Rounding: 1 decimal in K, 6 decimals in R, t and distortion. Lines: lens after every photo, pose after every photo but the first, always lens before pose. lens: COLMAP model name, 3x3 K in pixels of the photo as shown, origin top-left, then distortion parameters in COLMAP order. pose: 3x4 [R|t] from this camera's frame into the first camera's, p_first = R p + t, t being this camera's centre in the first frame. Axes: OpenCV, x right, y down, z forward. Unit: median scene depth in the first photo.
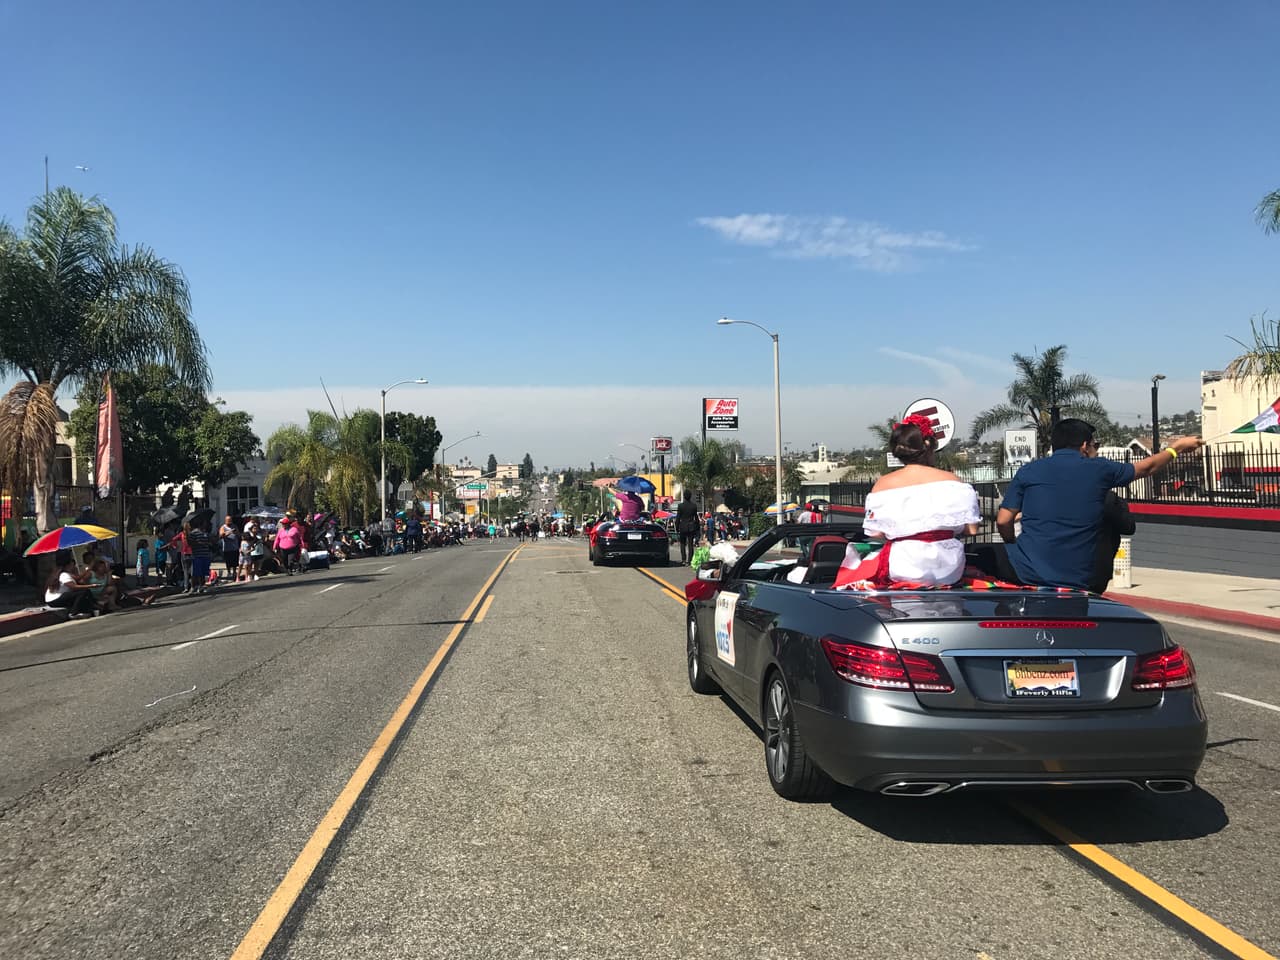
lens RADIAL K [[1055.4, 0, 606.9], [0, 1055.4, 484.0], [0, 0, 1]] dist [0.067000, -0.004023]
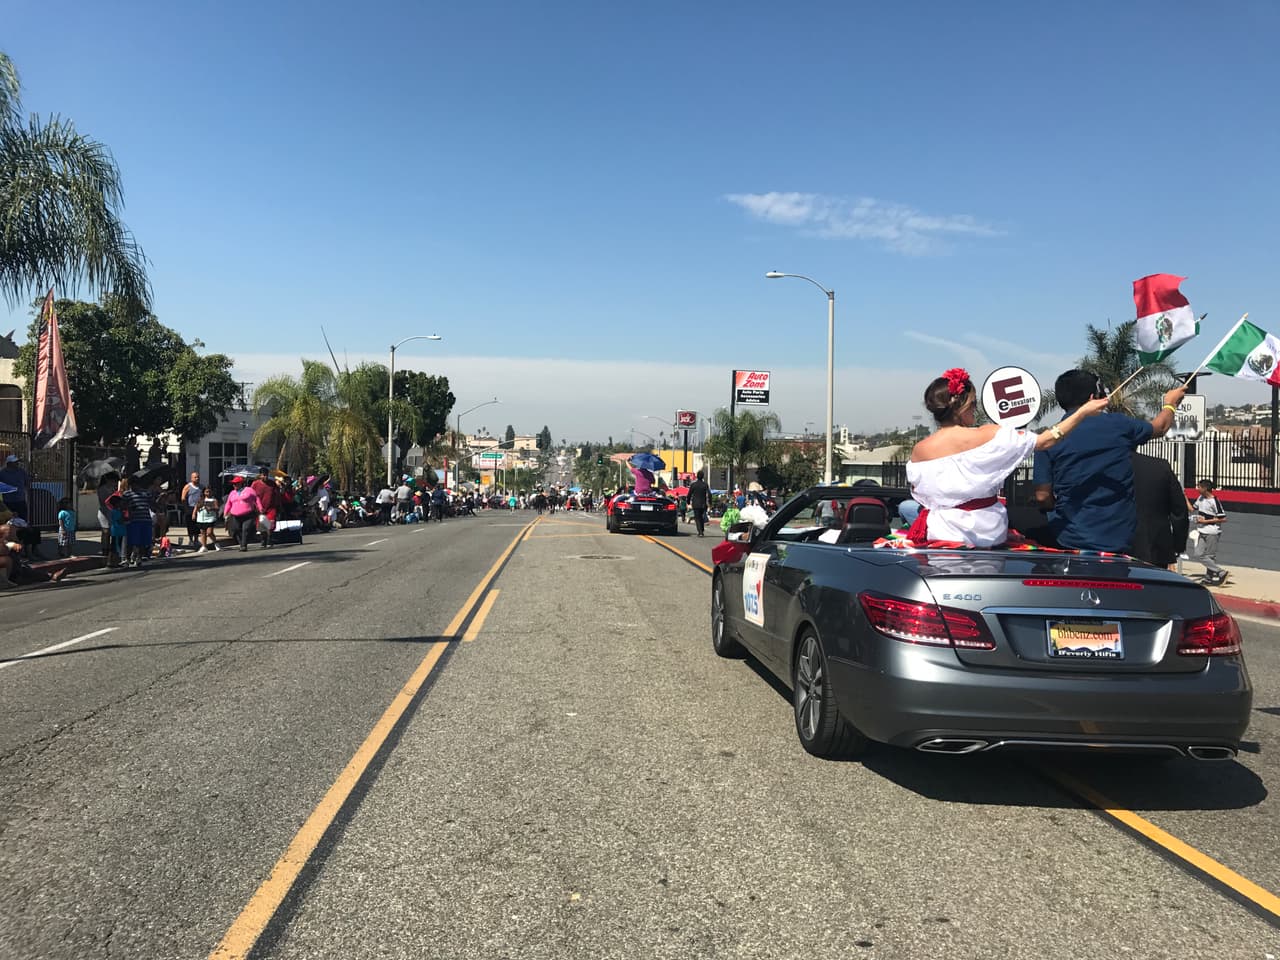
lens RADIAL K [[1011.2, 0, 640.0], [0, 1011.2, 480.0], [0, 0, 1]] dist [0.004961, -0.004876]
pose [[0.999205, 0.034595, 0.019831, -0.009128], [-0.034955, 0.999225, 0.018094, 0.004652], [-0.019189, -0.018773, 0.999640, 0.107249]]
